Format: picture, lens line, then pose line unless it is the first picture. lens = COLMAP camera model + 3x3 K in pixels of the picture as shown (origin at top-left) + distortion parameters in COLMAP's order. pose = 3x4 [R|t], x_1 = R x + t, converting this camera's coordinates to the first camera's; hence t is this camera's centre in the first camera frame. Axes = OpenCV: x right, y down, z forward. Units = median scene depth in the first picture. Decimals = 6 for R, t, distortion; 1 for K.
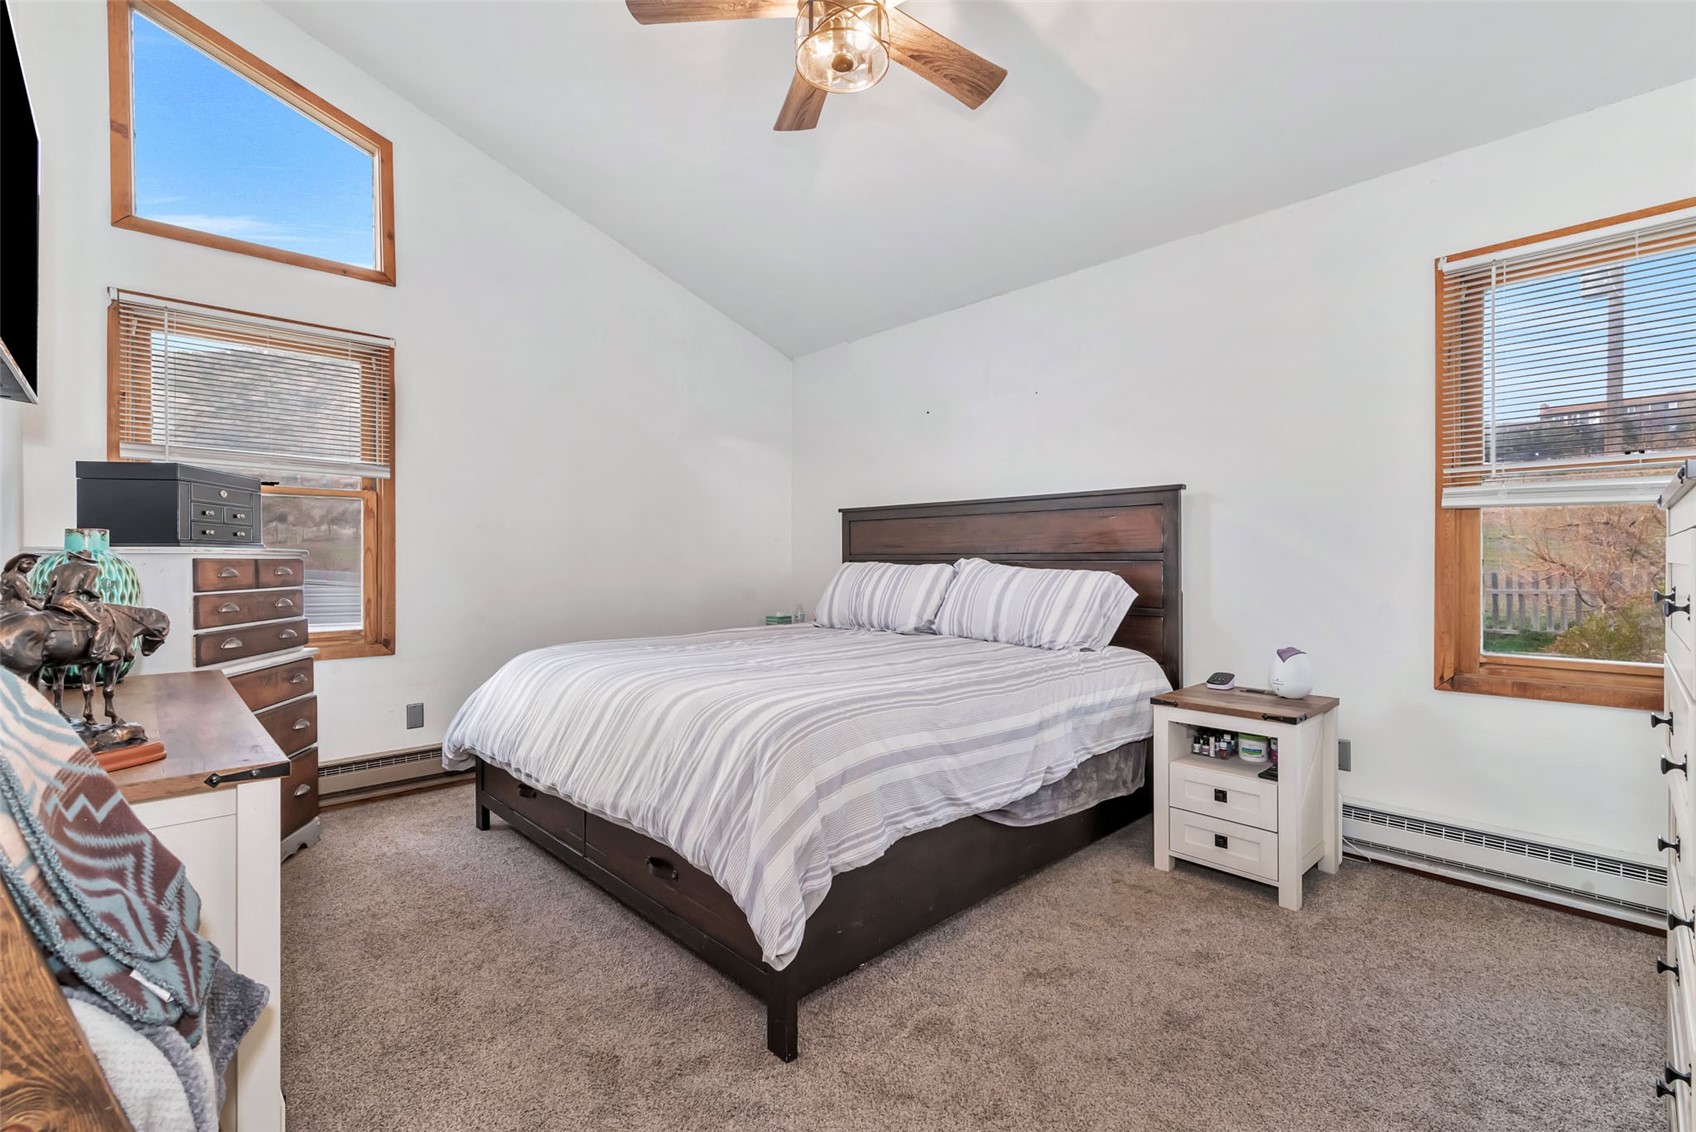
lens RADIAL K [[745.0, 0, 847.7], [0, 745.0, 555.7], [0, 0, 1]] dist [-0.000696, -0.000020]
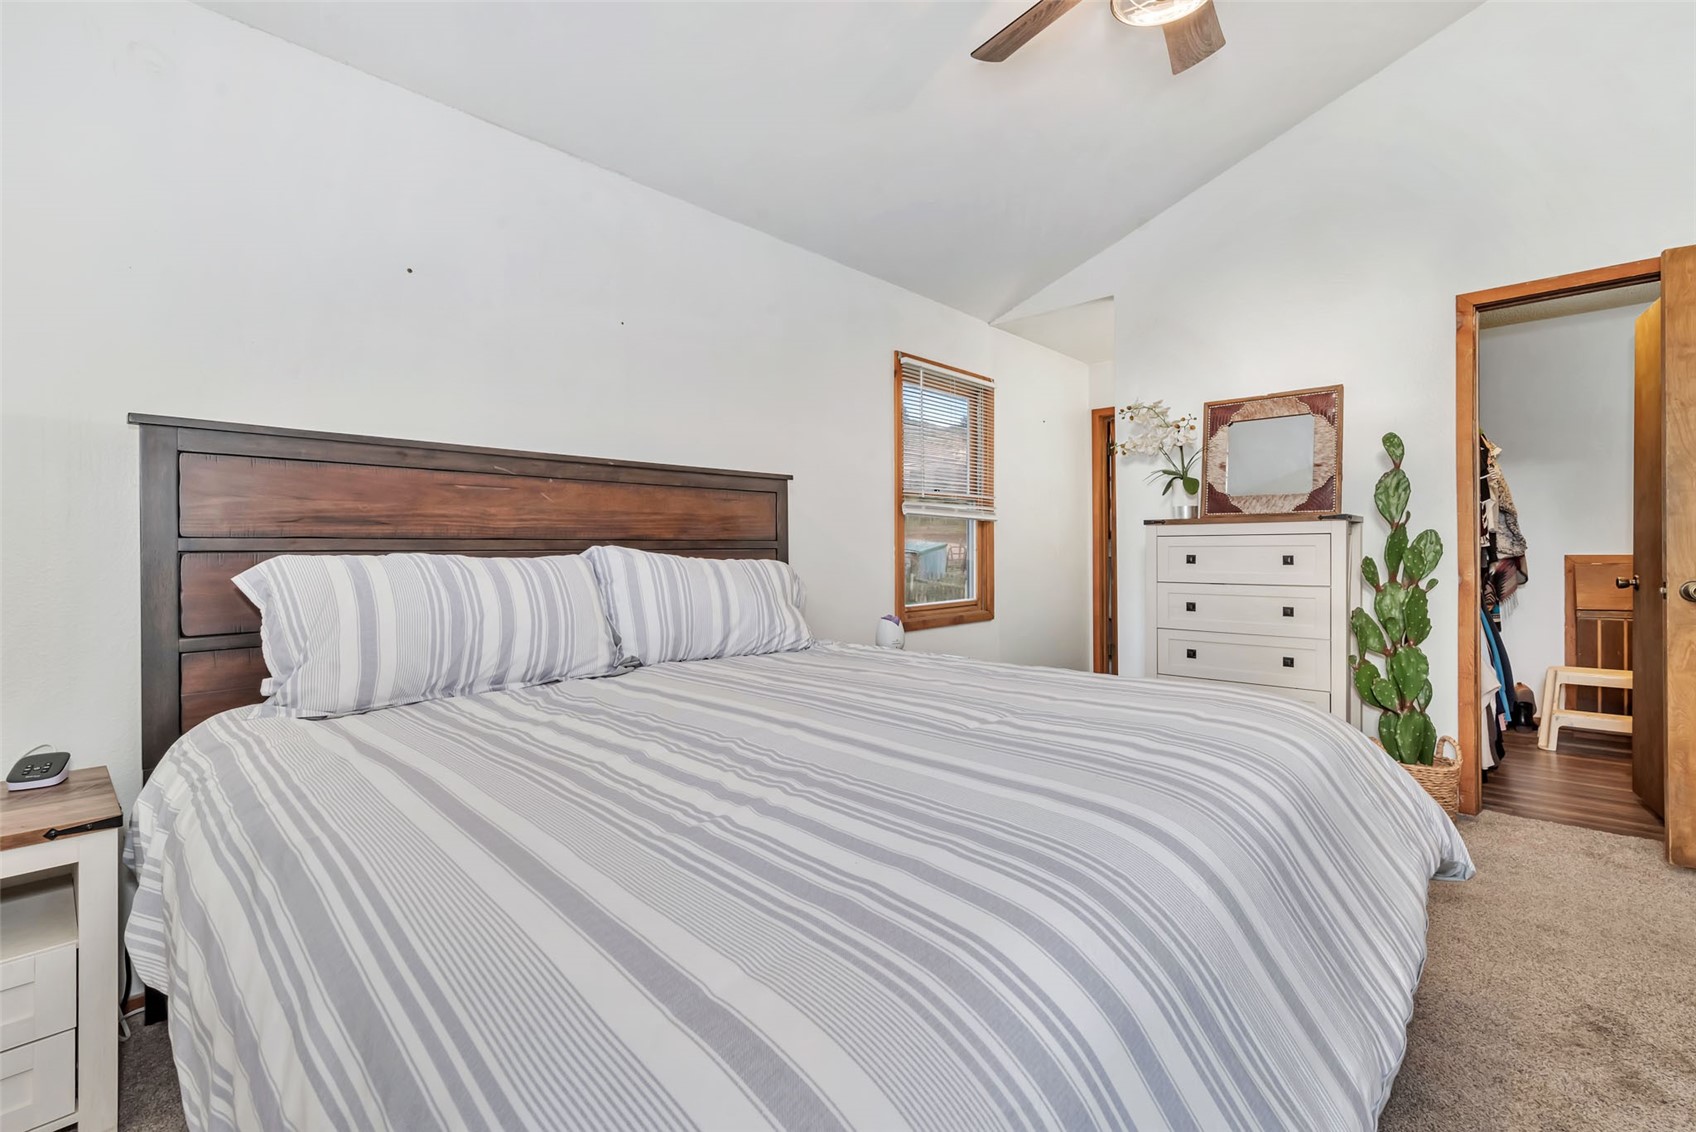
lens RADIAL K [[745.0, 0, 847.7], [0, 745.0, 555.7], [0, 0, 1]] dist [-0.000696, -0.000020]
pose [[-0.039677, -0.005746, 0.999196, -0.598918], [0.001924, 0.999981, 0.005827, 0.010957], [-0.999211, 0.002153, -0.039665, 0.946145]]
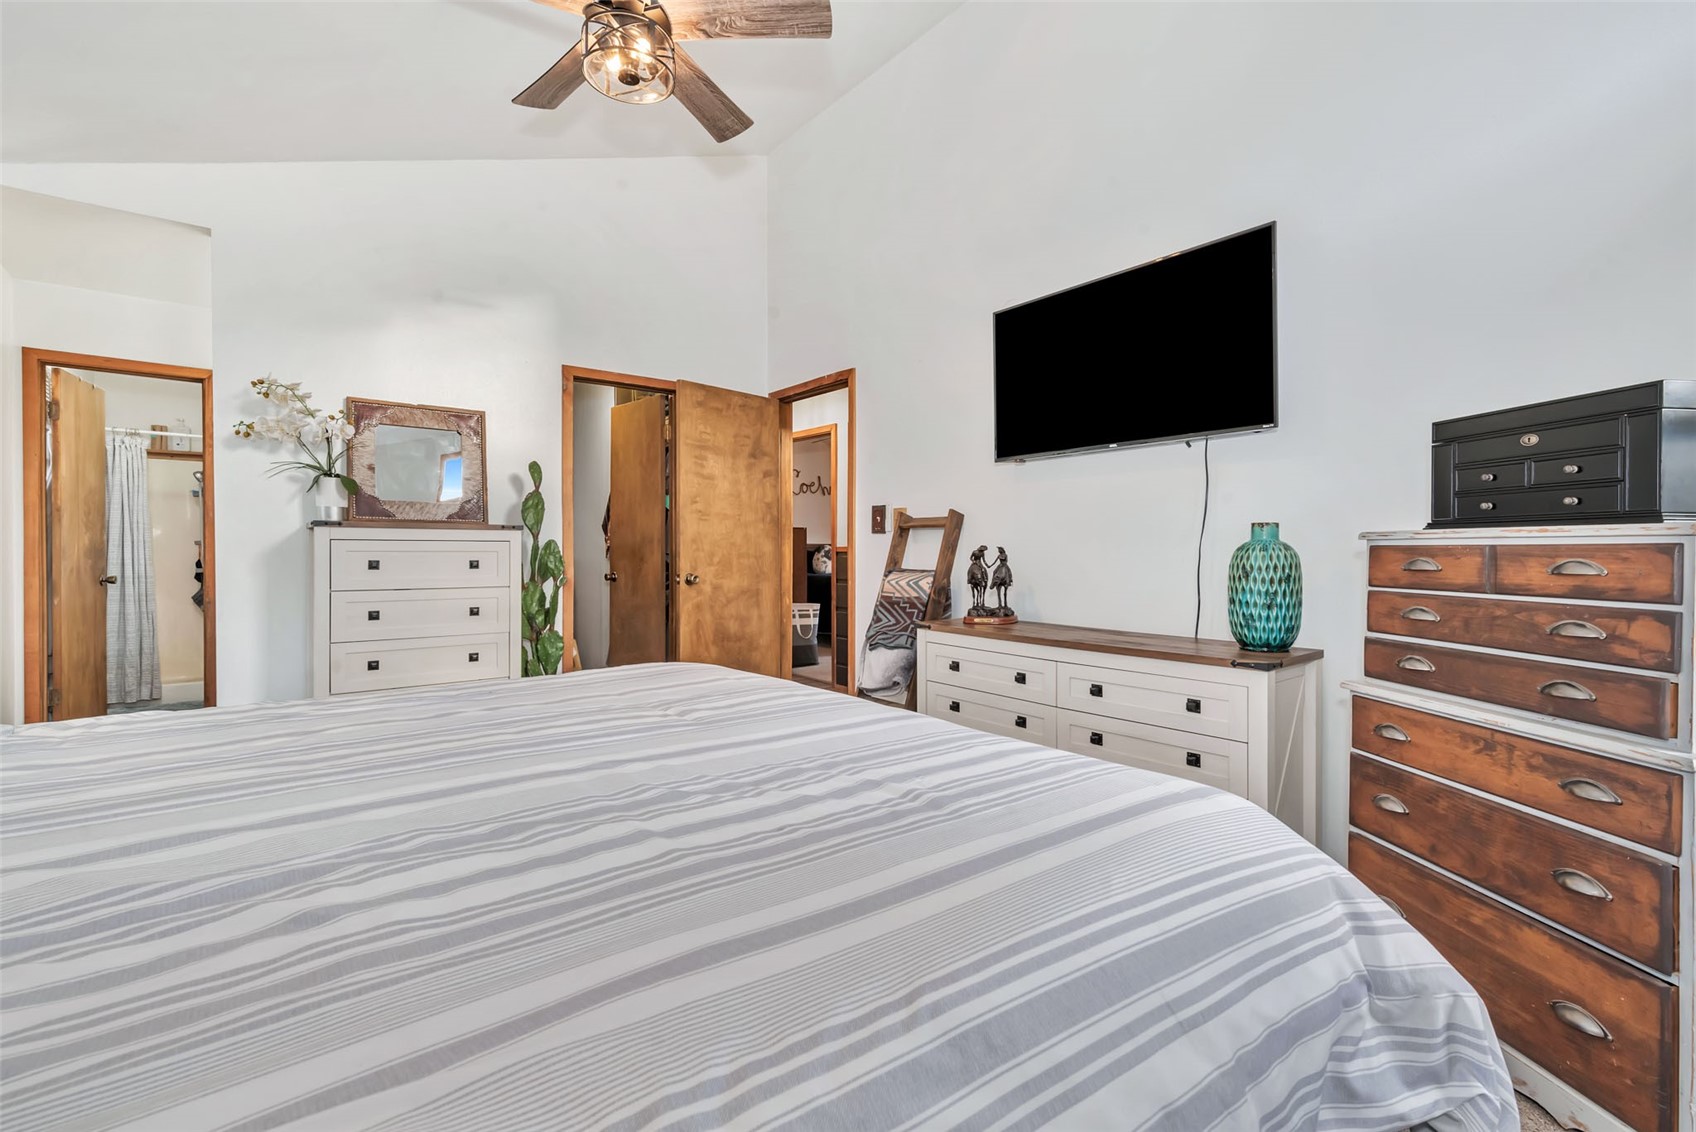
lens RADIAL K [[745.0, 0, 847.7], [0, 745.0, 555.7], [0, 0, 1]] dist [-0.000696, -0.000020]
pose [[-0.994596, 0.000387, 0.103823, -0.273127], [0.000551, 0.999999, 0.001557, 0.009465], [-0.103822, 0.001606, -0.994595, 1.366833]]
